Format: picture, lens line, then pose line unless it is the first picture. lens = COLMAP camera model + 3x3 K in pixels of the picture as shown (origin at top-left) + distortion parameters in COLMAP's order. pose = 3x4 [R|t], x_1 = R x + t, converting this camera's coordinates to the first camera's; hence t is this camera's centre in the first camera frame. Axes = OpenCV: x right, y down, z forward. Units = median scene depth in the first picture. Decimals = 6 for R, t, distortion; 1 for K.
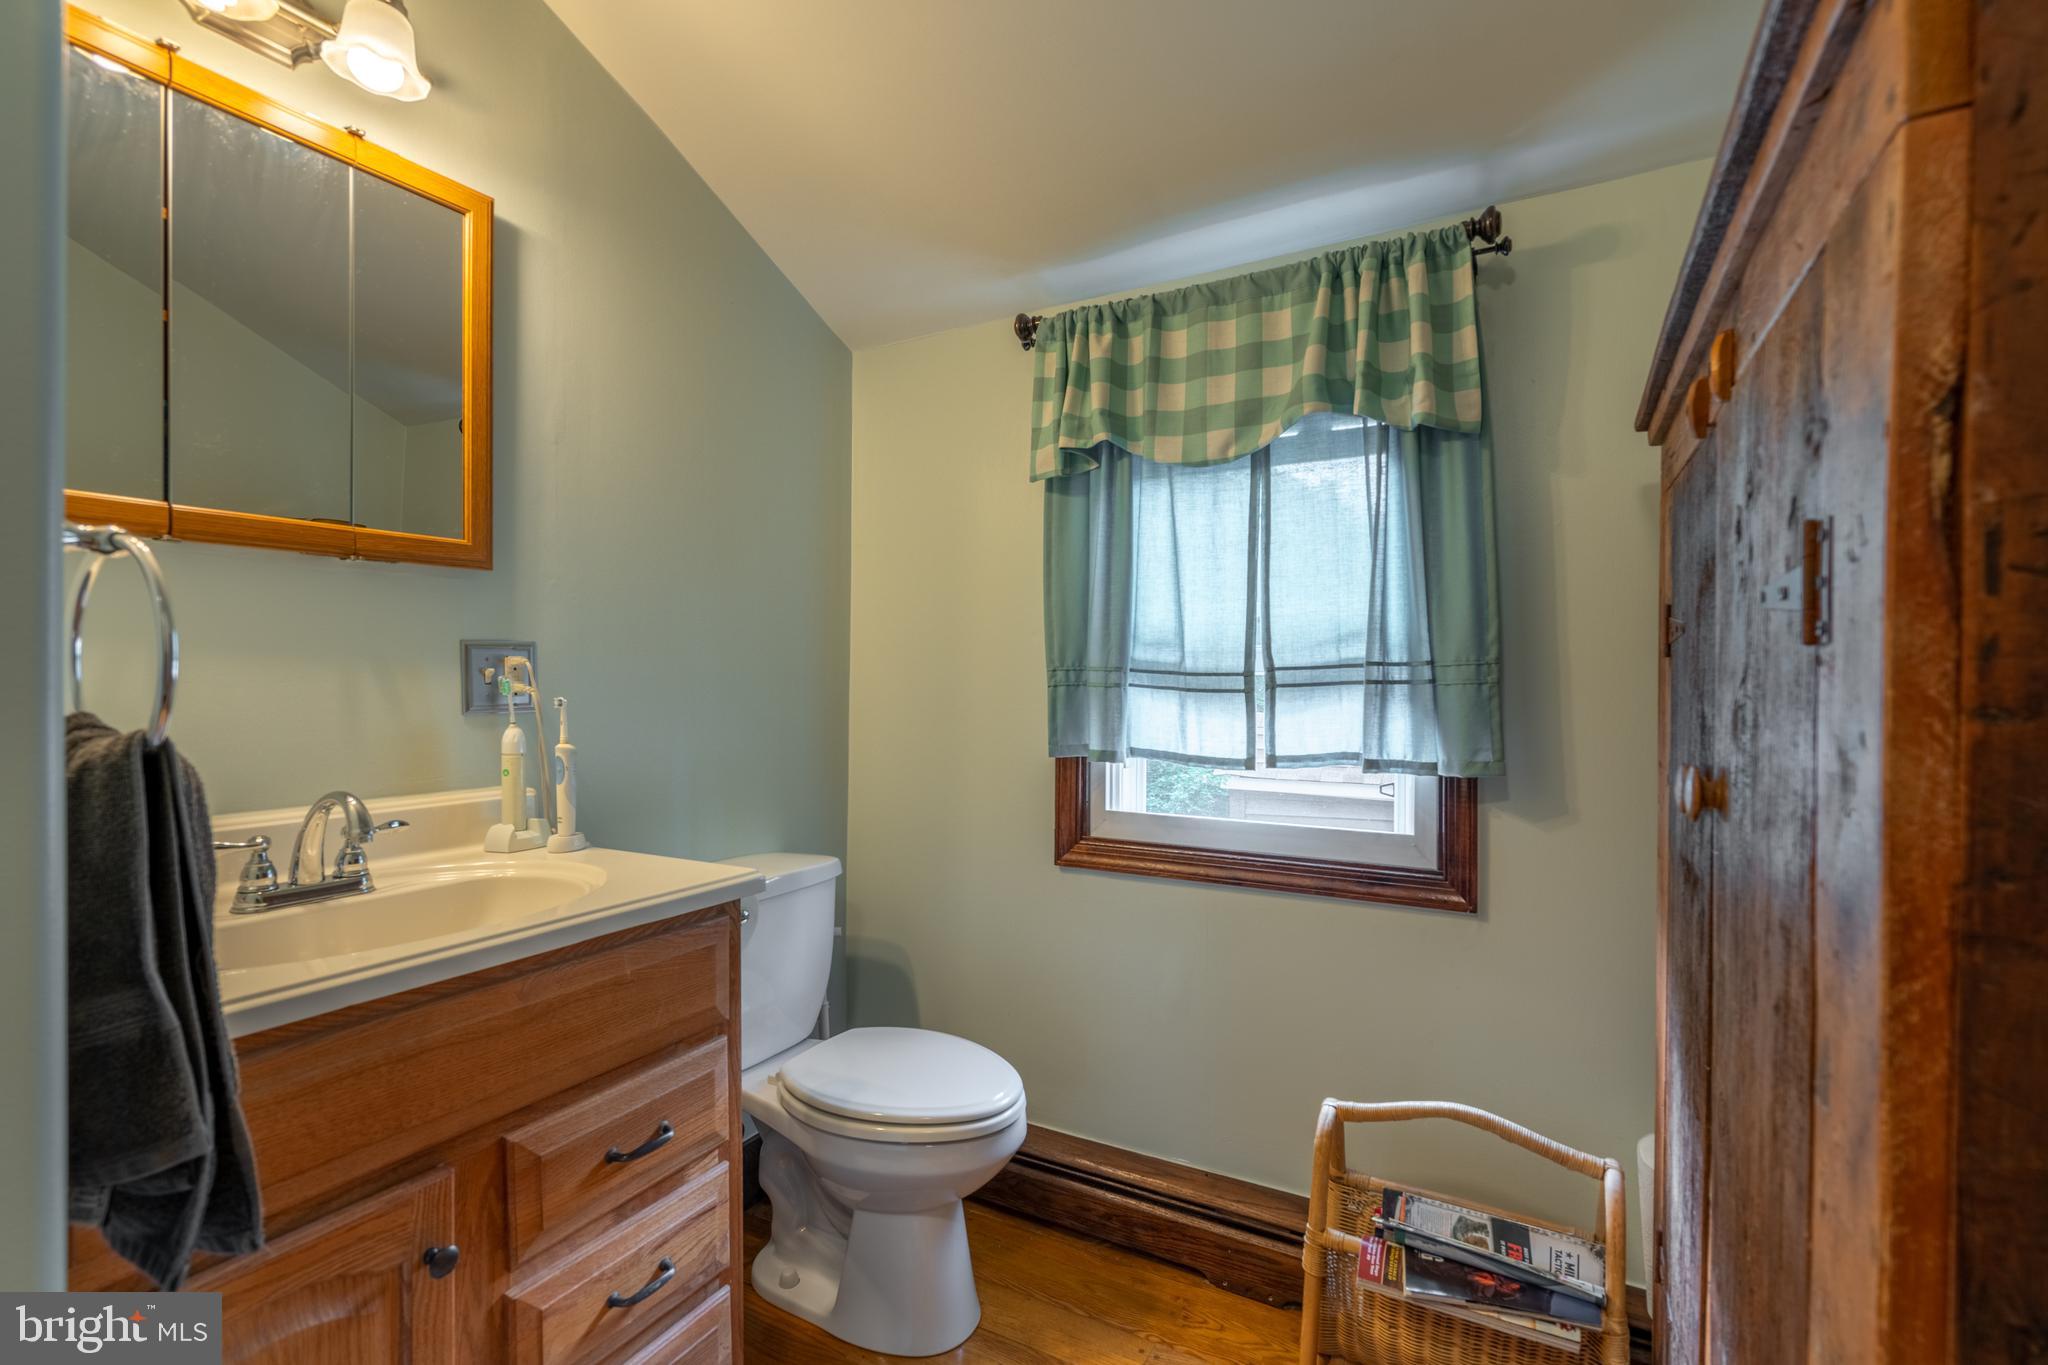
lens RADIAL K [[907.6, 0, 1021.5], [0, 907.6, 681.8], [0, 0, 1]] dist [-0.008560, 0.000544]
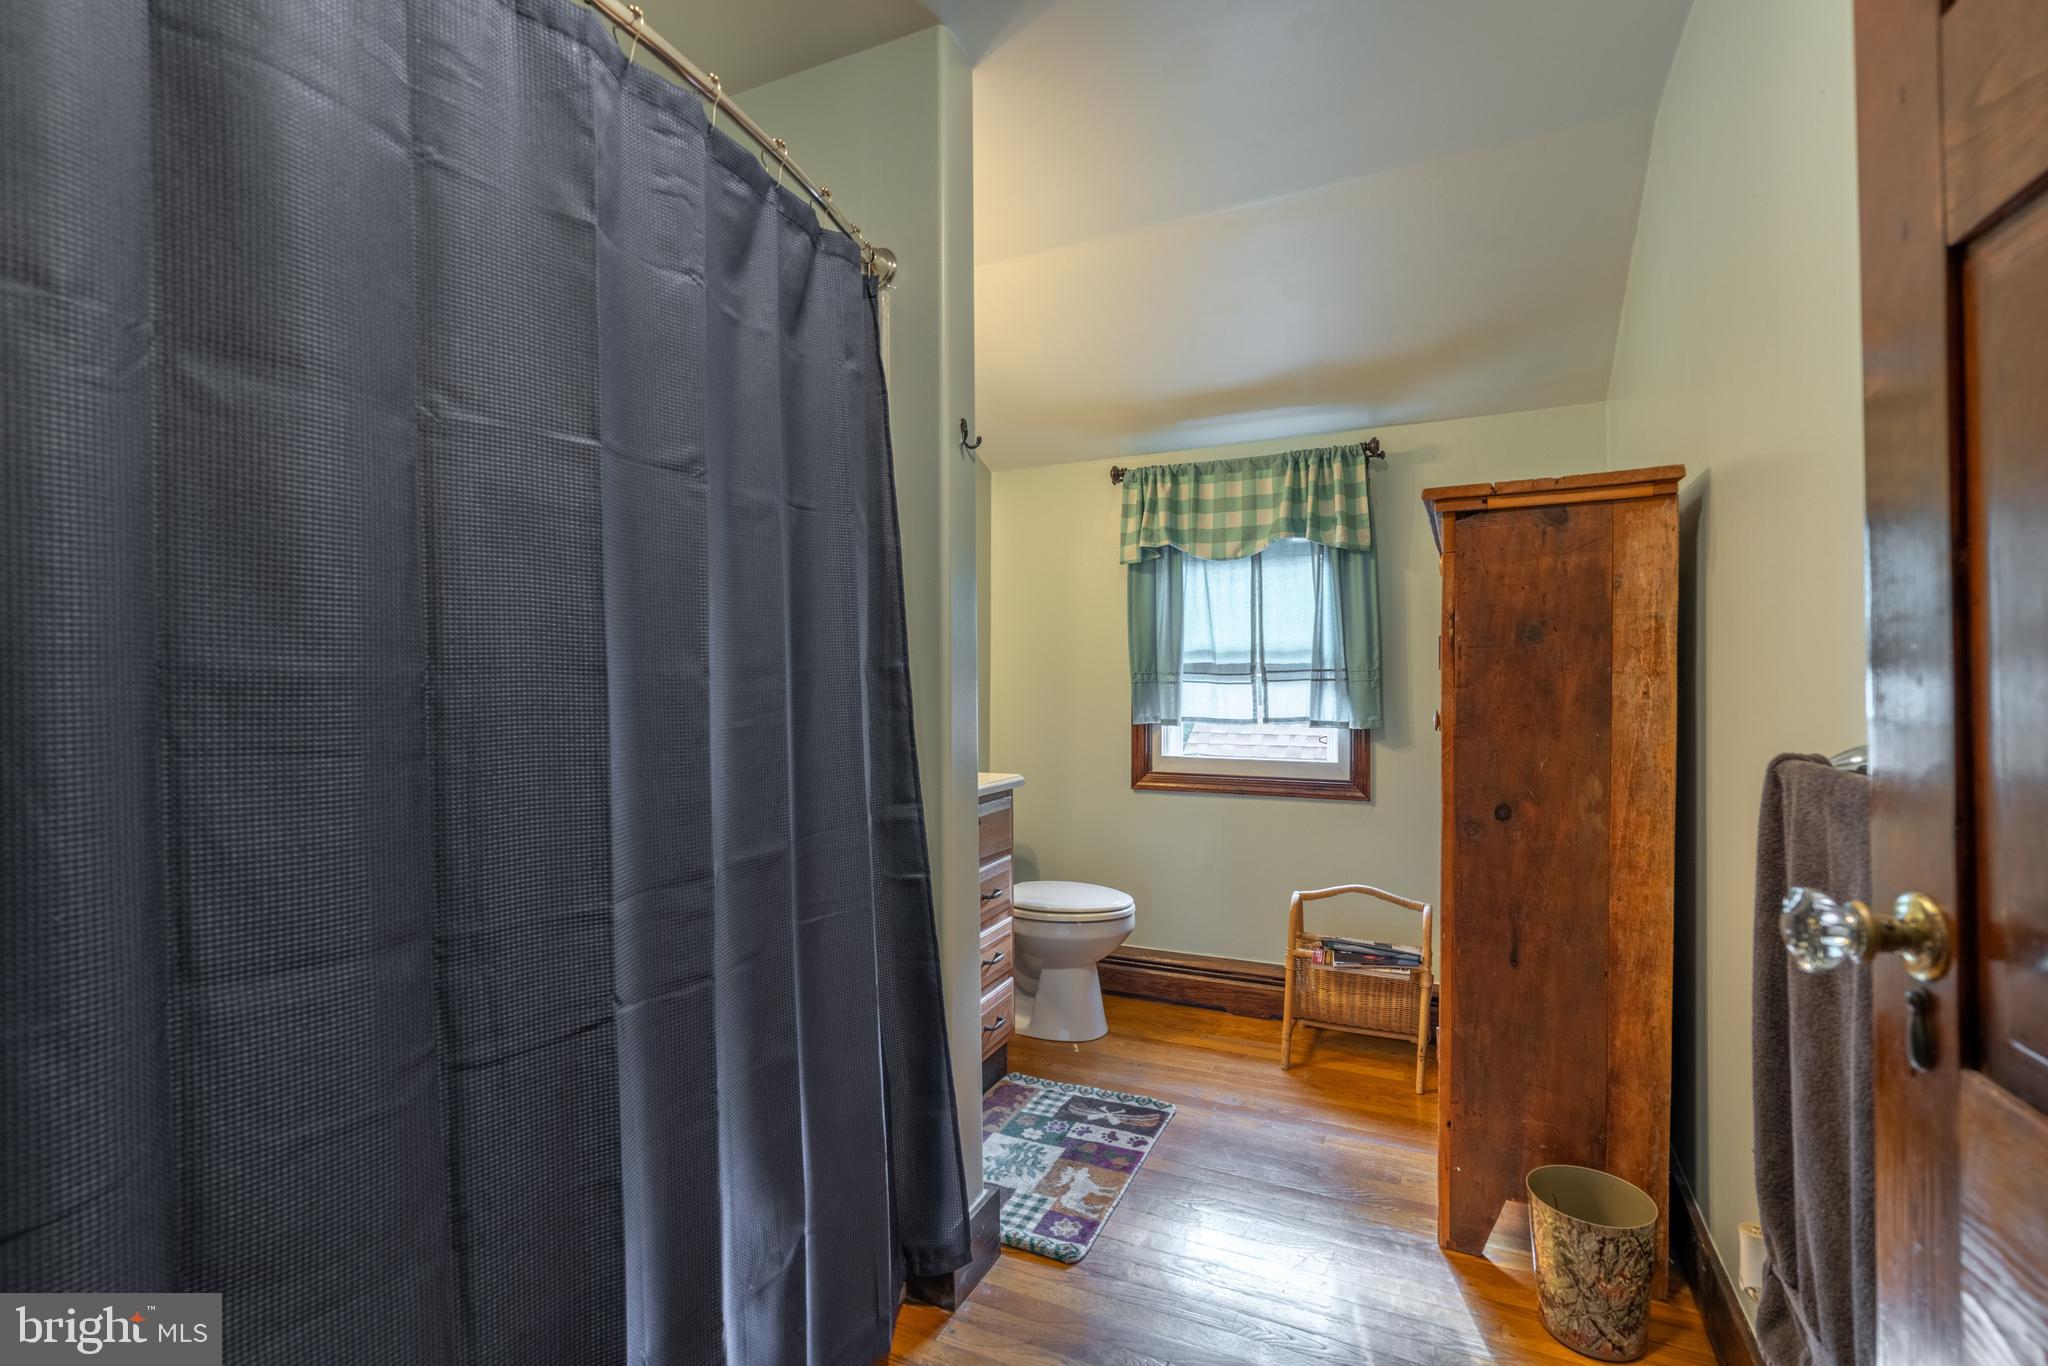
lens RADIAL K [[907.6, 0, 1021.5], [0, 907.6, 682.3], [0, 0, 1]] dist [-0.008560, 0.000544]
pose [[0.997558, -0.005099, 0.069657, -0.344777], [0.004878, 0.999983, 0.003342, -0.003381], [-0.069673, -0.002994, 0.997565, -0.815327]]
